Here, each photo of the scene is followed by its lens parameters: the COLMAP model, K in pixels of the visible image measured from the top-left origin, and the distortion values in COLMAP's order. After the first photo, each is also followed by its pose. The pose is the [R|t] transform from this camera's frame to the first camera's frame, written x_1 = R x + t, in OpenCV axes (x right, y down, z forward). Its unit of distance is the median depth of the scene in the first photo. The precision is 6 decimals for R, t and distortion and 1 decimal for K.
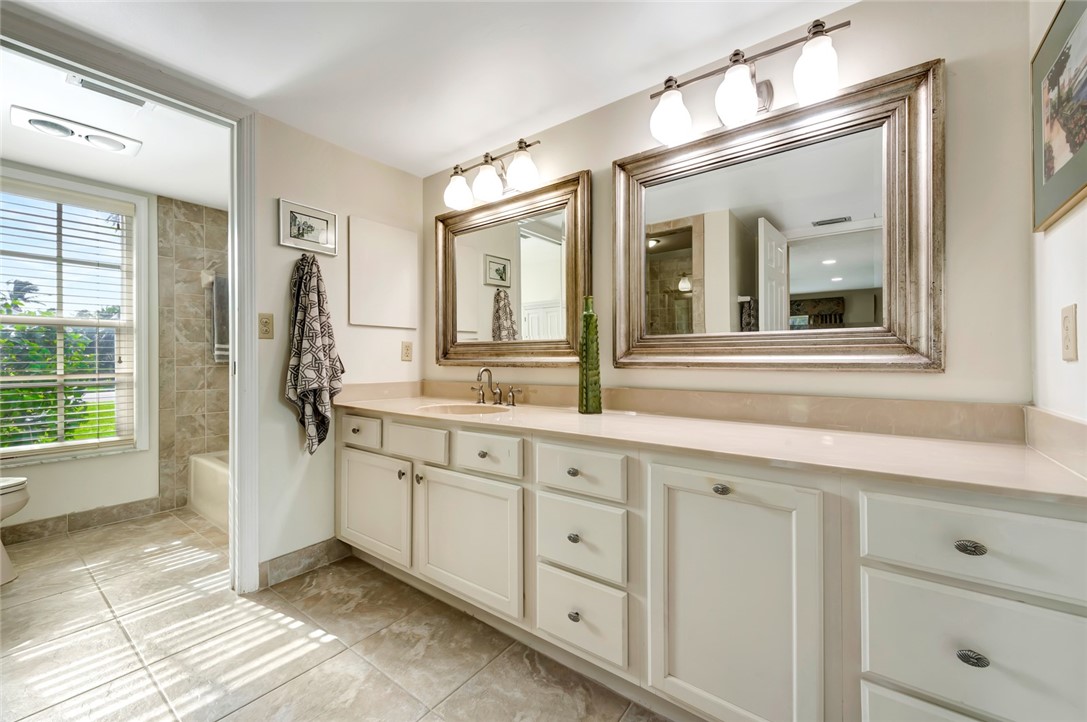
lens RADIAL K [[432.6, 0, 544.0], [0, 432.6, 360.1], [0, 0, 1]] dist [0.011546, -0.004206]
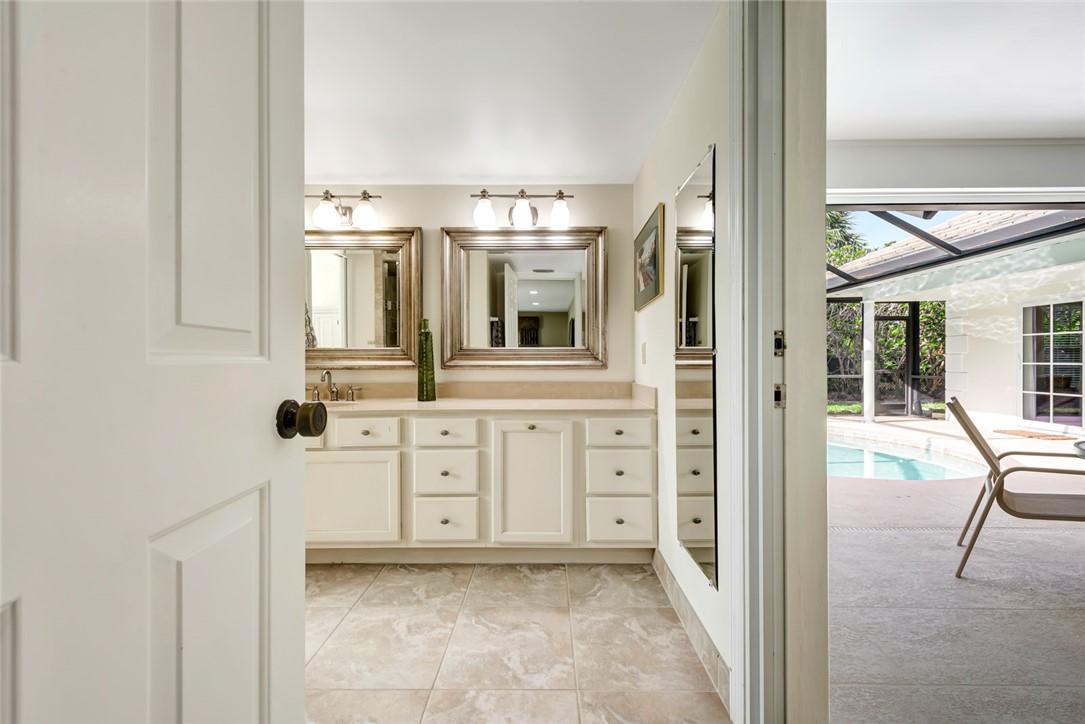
lens RADIAL K [[444.6, 0, 553.0], [0, 444.6, 372.0], [0, 0, 1]] dist [0.015101, -0.000012]
pose [[0.788198, -0.015107, 0.615237, -0.430964], [0.002503, 0.999769, 0.021343, -0.003024], [-0.615417, -0.015282, 0.788053, -0.382101]]
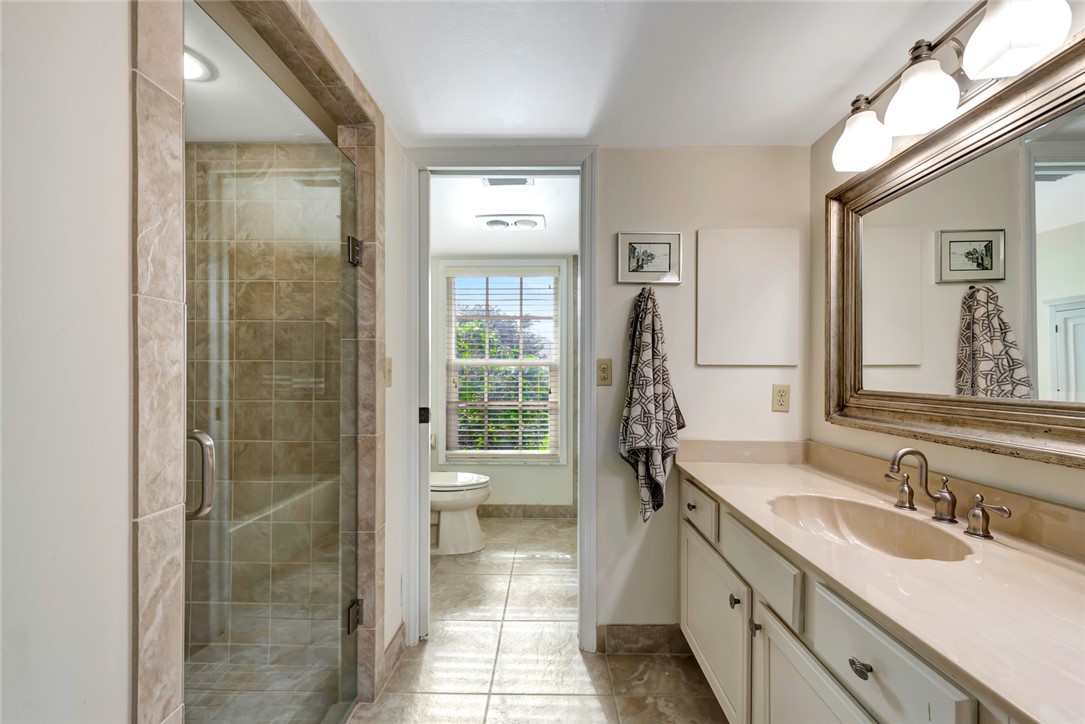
lens RADIAL K [[424.4, 0, 545.5], [0, 424.4, 371.6], [0, 0, 1]] dist [0.020380, -0.008913]
pose [[0.595093, 0.001844, -0.803655, 0.020503], [-0.007423, 0.999967, -0.003203, -0.074496], [0.803622, 0.007871, 0.595087, 0.346614]]
